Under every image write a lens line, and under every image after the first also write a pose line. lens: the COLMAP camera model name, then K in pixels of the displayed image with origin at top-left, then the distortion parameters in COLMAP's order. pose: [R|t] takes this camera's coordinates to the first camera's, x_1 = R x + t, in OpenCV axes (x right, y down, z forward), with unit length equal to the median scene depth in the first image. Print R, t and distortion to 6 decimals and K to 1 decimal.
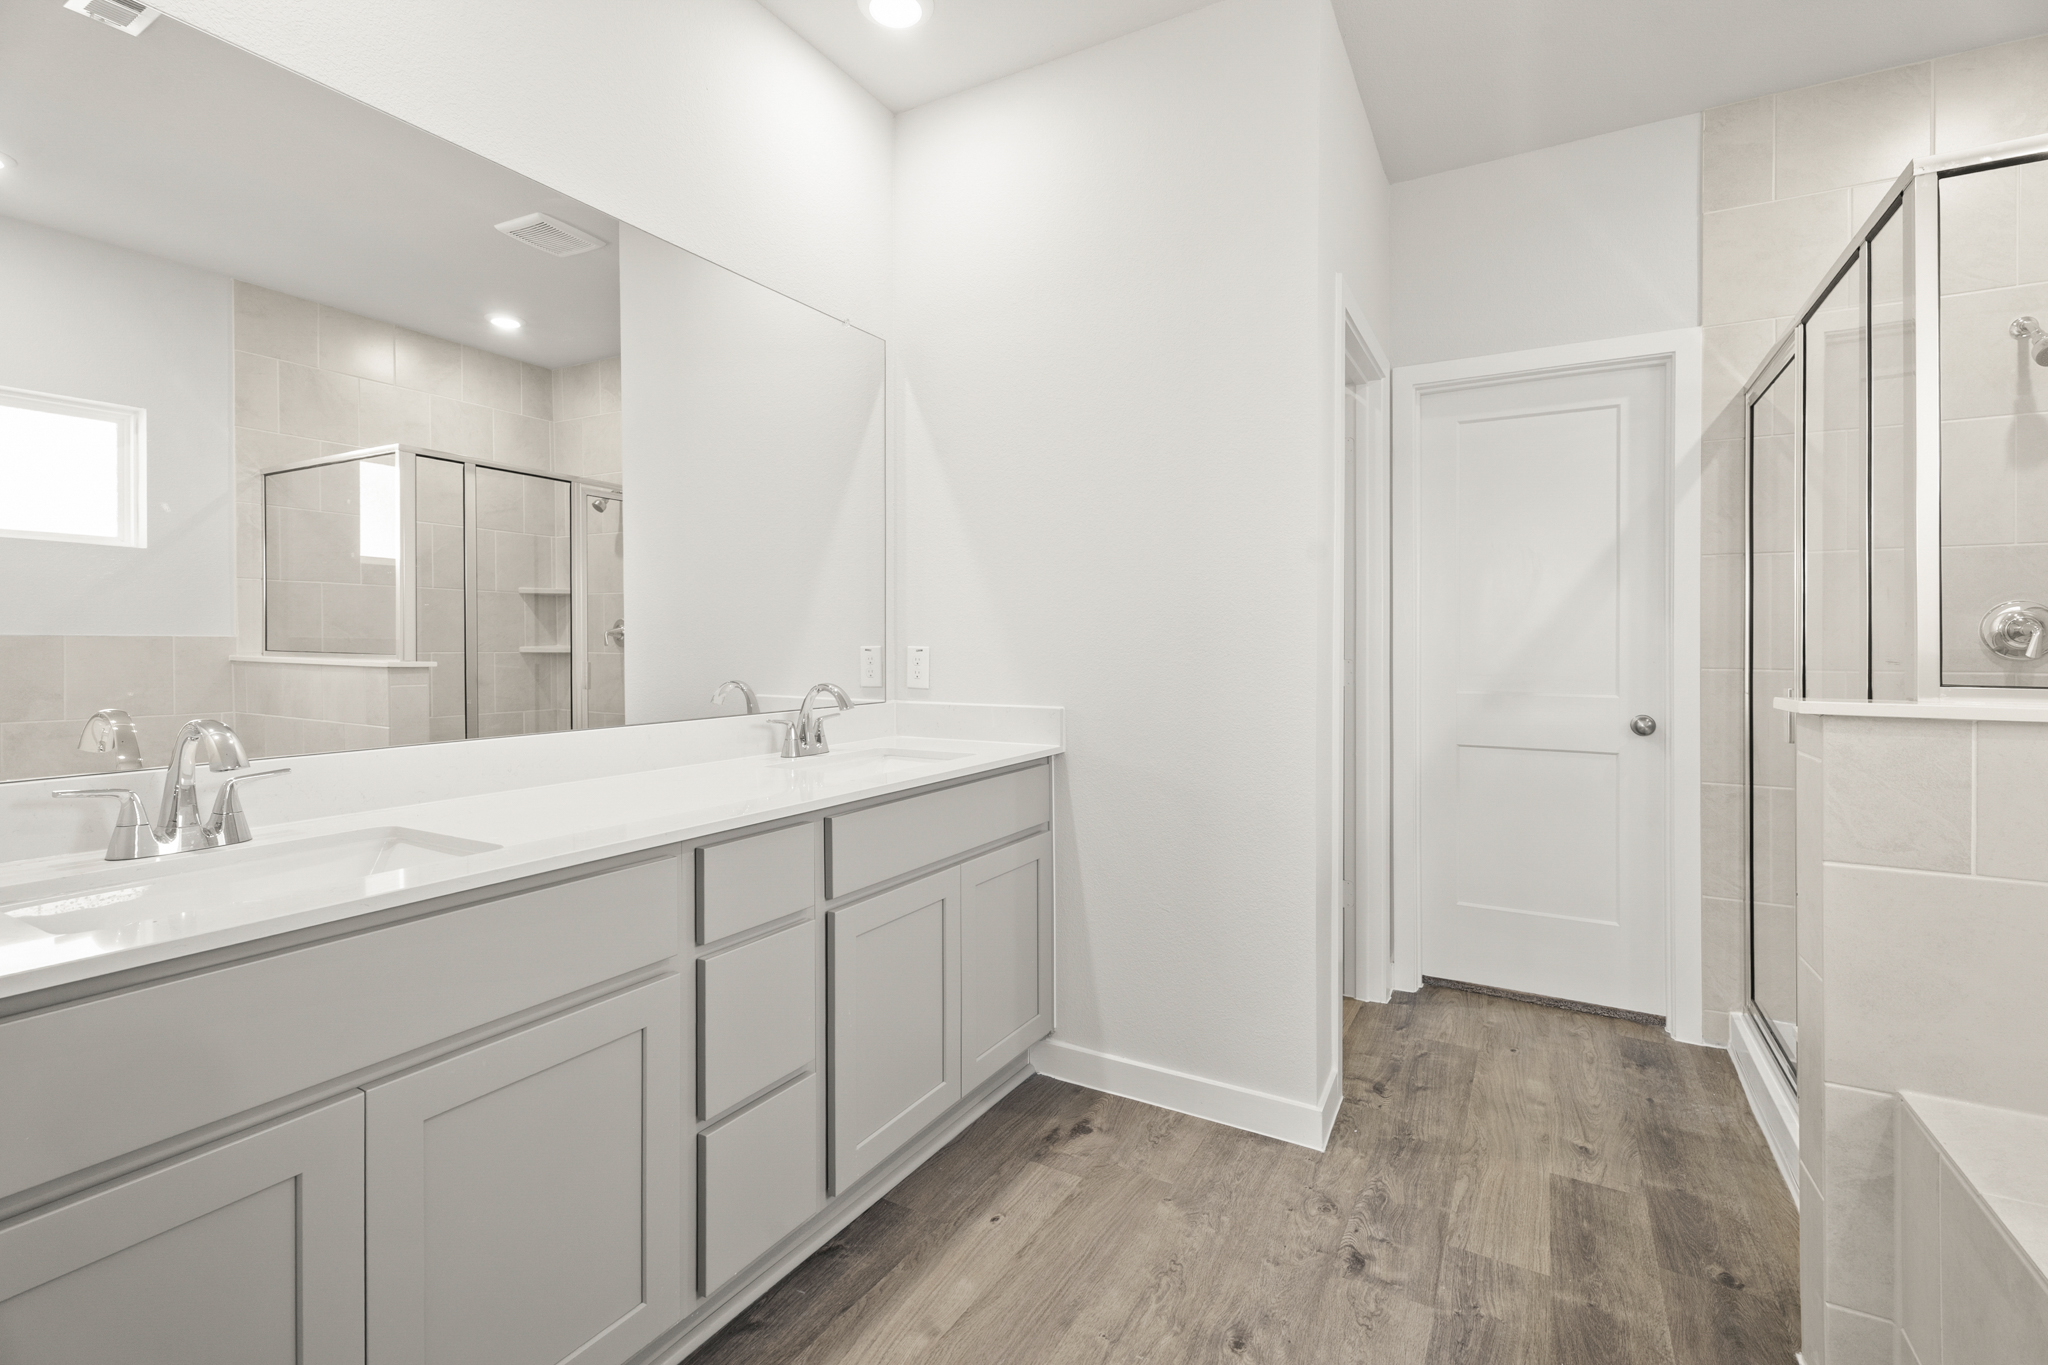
lens RADIAL K [[921.5, 0, 1012.5], [0, 921.5, 660.6], [0, 0, 1]] dist [0.007405, -0.004476]
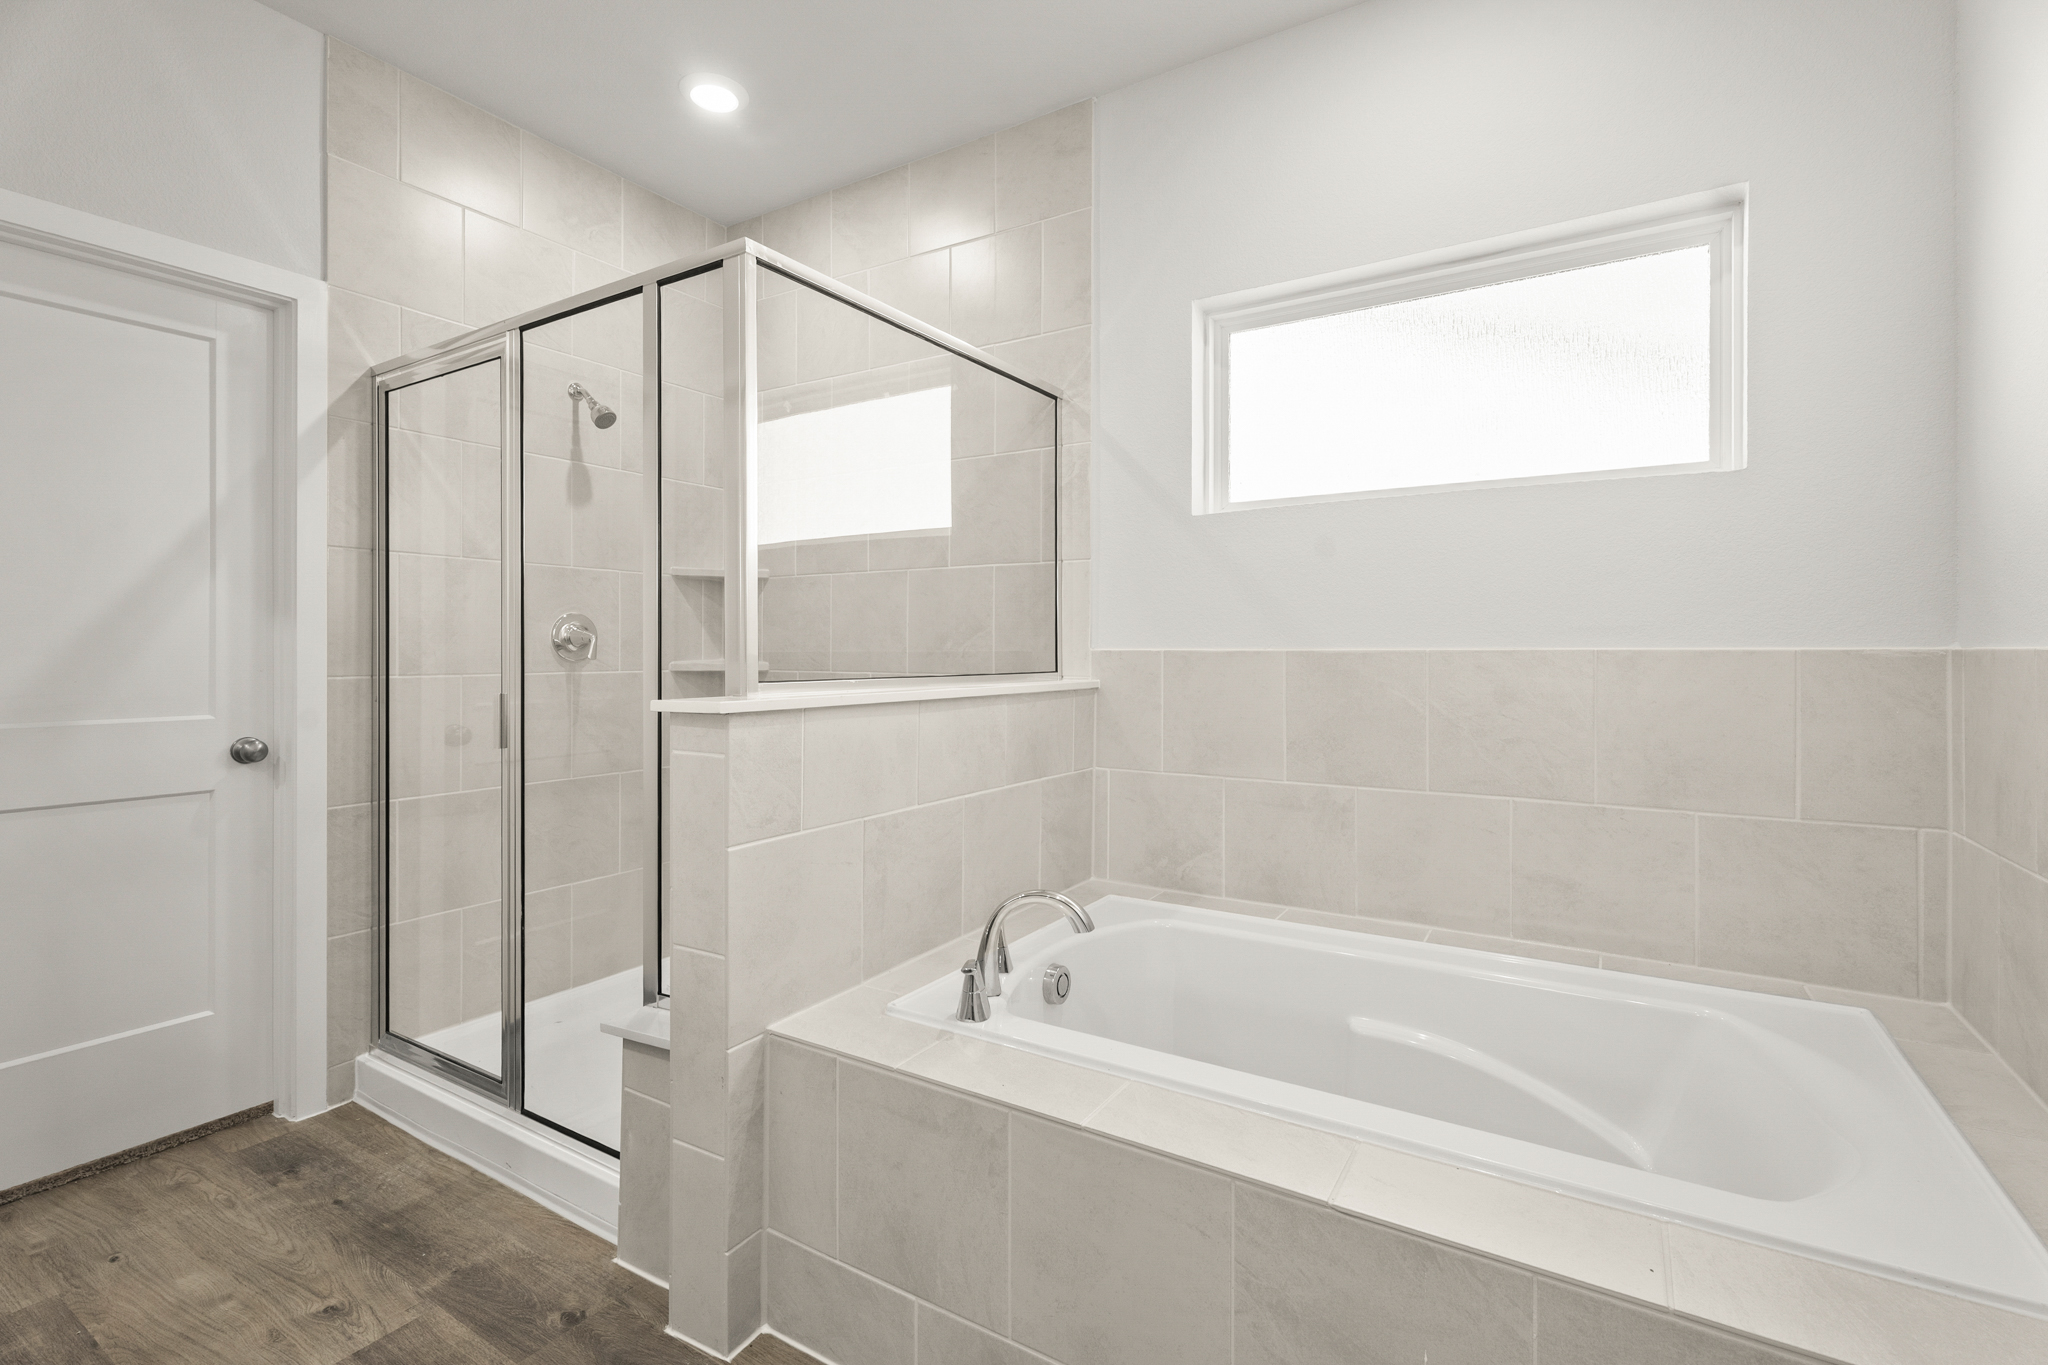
lens RADIAL K [[921.5, 0, 1004.4], [0, 921.5, 654.4], [0, 0, 1]] dist [0.007405, -0.004476]
pose [[0.029370, -0.004932, 0.999556, -0.109126], [0.019688, 0.999797, 0.004354, -0.003963], [-0.999375, 0.019552, 0.029461, 0.358336]]
